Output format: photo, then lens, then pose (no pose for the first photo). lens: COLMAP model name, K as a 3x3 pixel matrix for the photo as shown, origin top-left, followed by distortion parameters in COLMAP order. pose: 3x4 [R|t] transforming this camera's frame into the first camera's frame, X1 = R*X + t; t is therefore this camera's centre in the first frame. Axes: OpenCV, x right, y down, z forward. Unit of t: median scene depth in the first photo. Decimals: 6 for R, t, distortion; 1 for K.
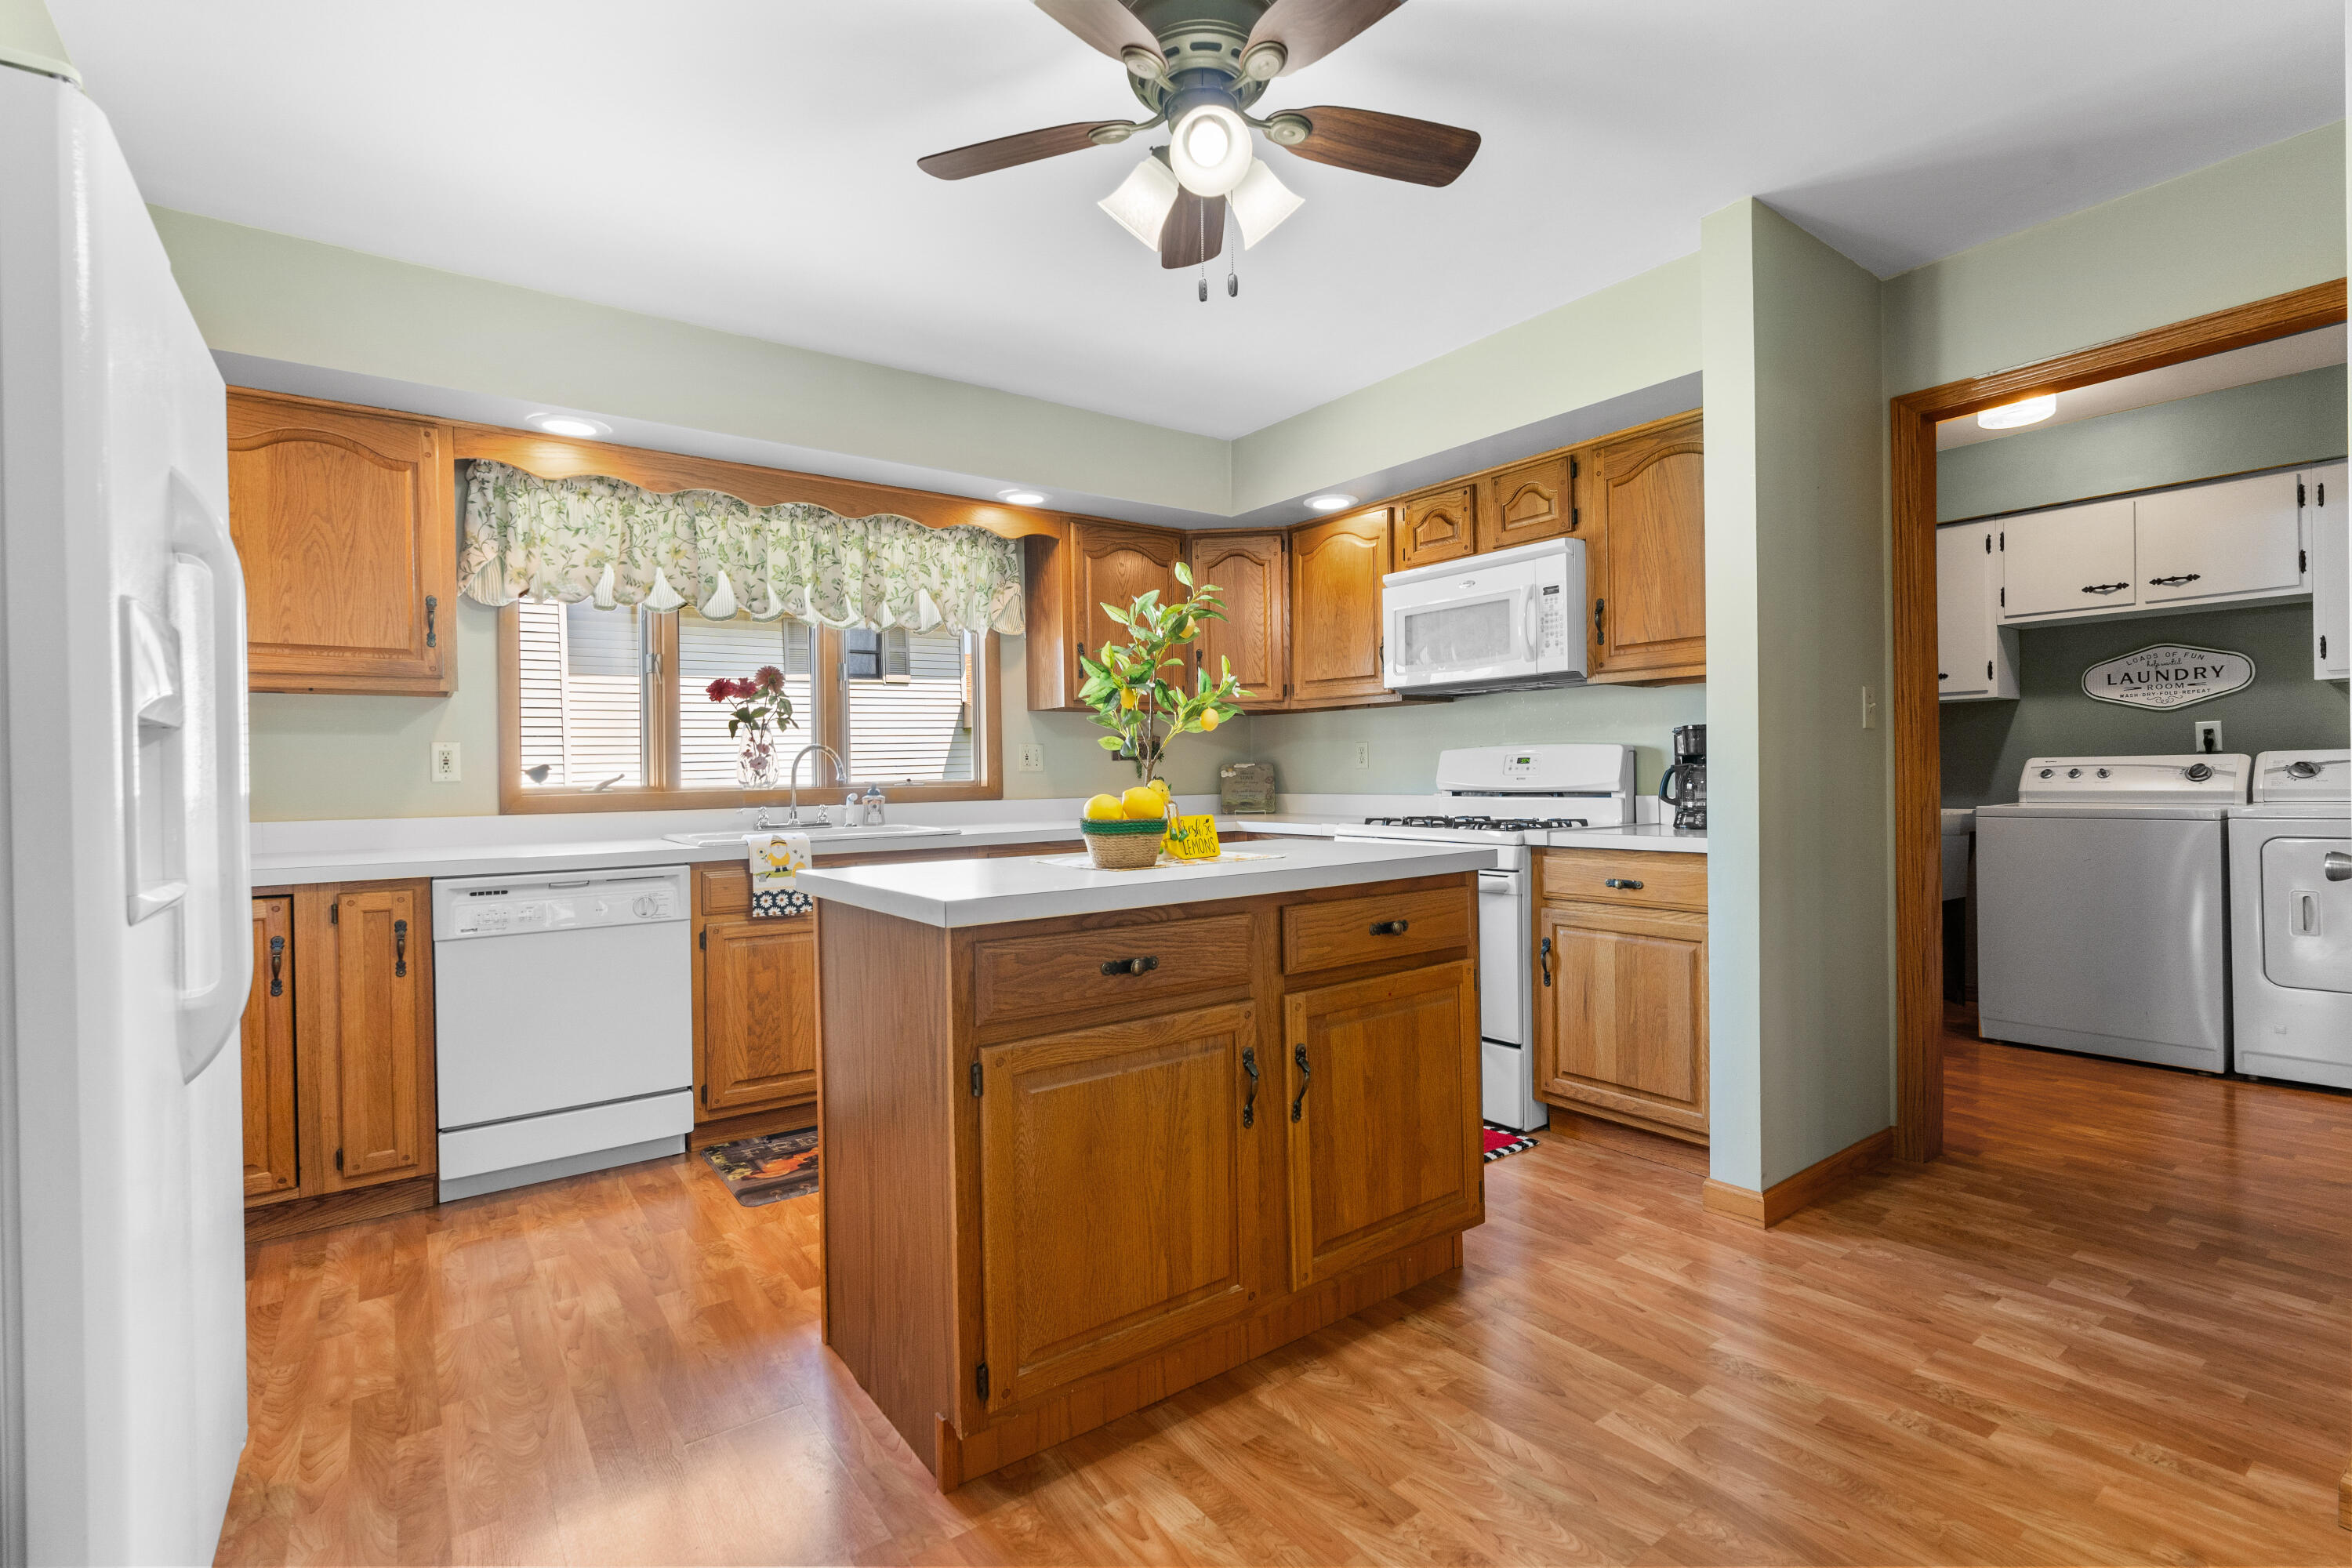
lens RADIAL K [[1062.0, 0, 1173.0], [0, 1062.0, 778.9], [0, 0, 1]] dist [-0.011860, 0.004558]
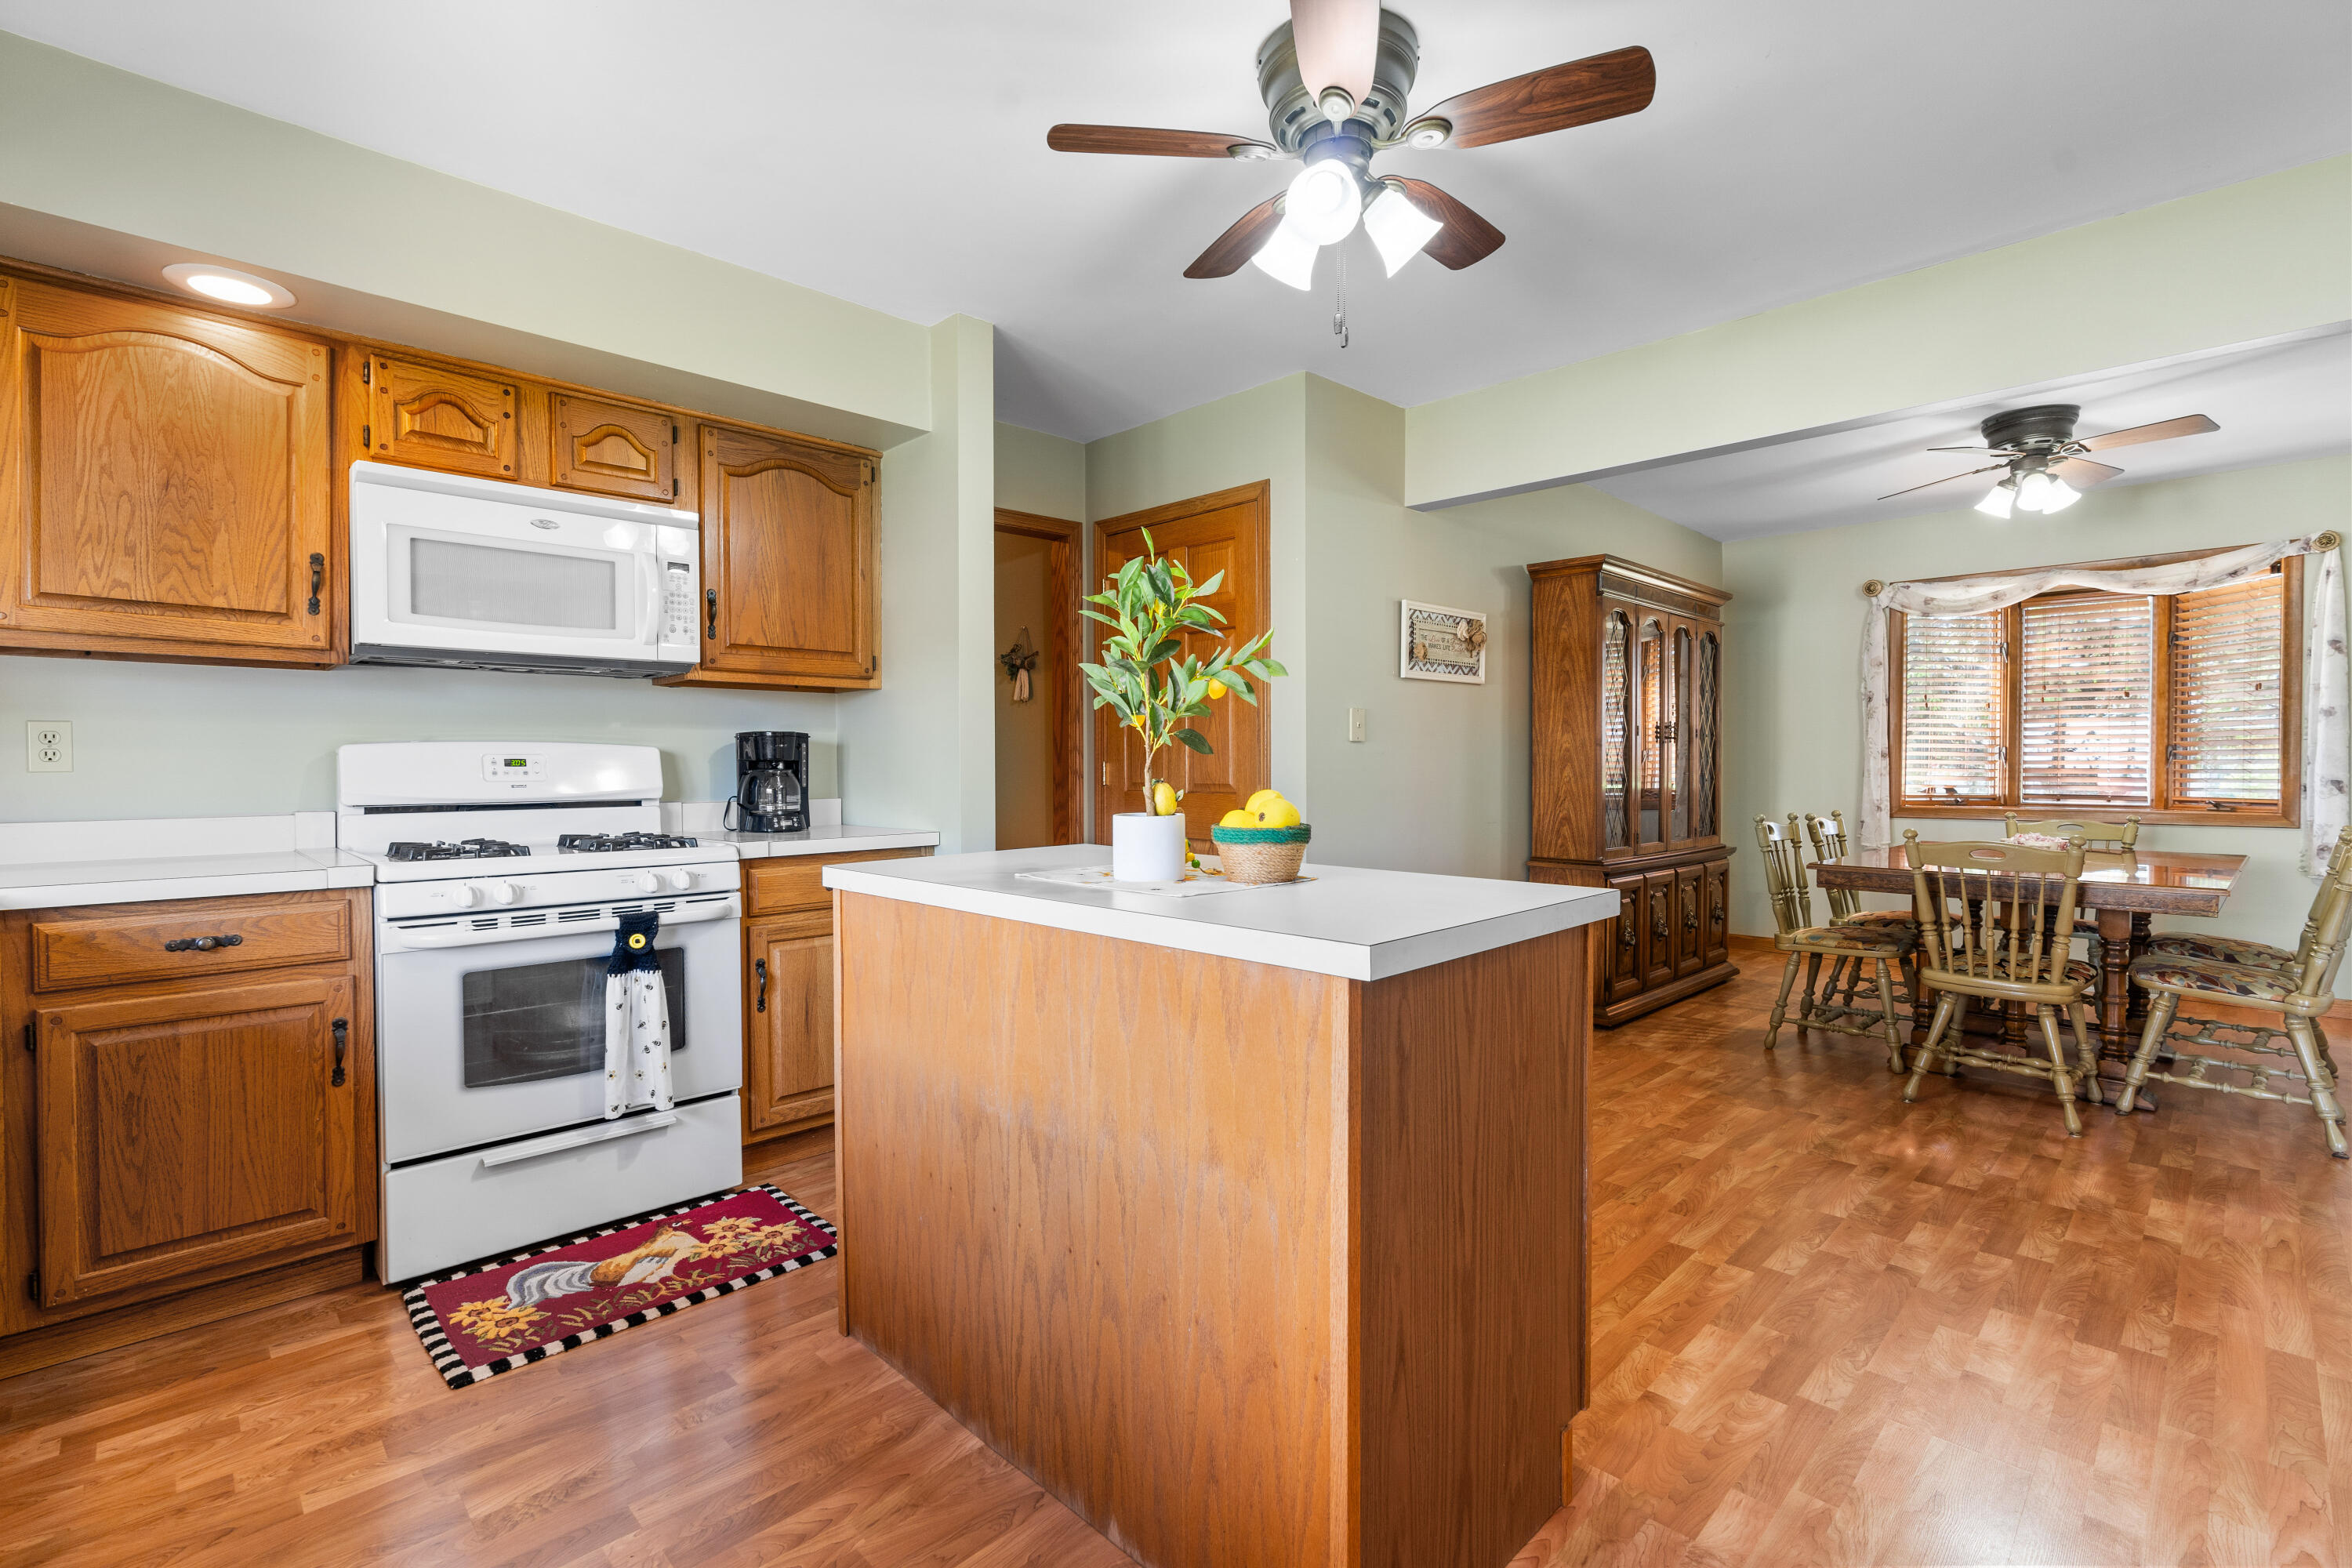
lens RADIAL K [[1062.0, 0, 1175.3], [0, 1062.0, 776.9], [0, 0, 1]] dist [-0.011860, 0.004558]
pose [[-0.144325, -0.001487, 0.989529, -0.514315], [0.008343, 0.999961, 0.002720, -0.005187], [-0.989495, 0.008648, -0.144307, 0.667490]]
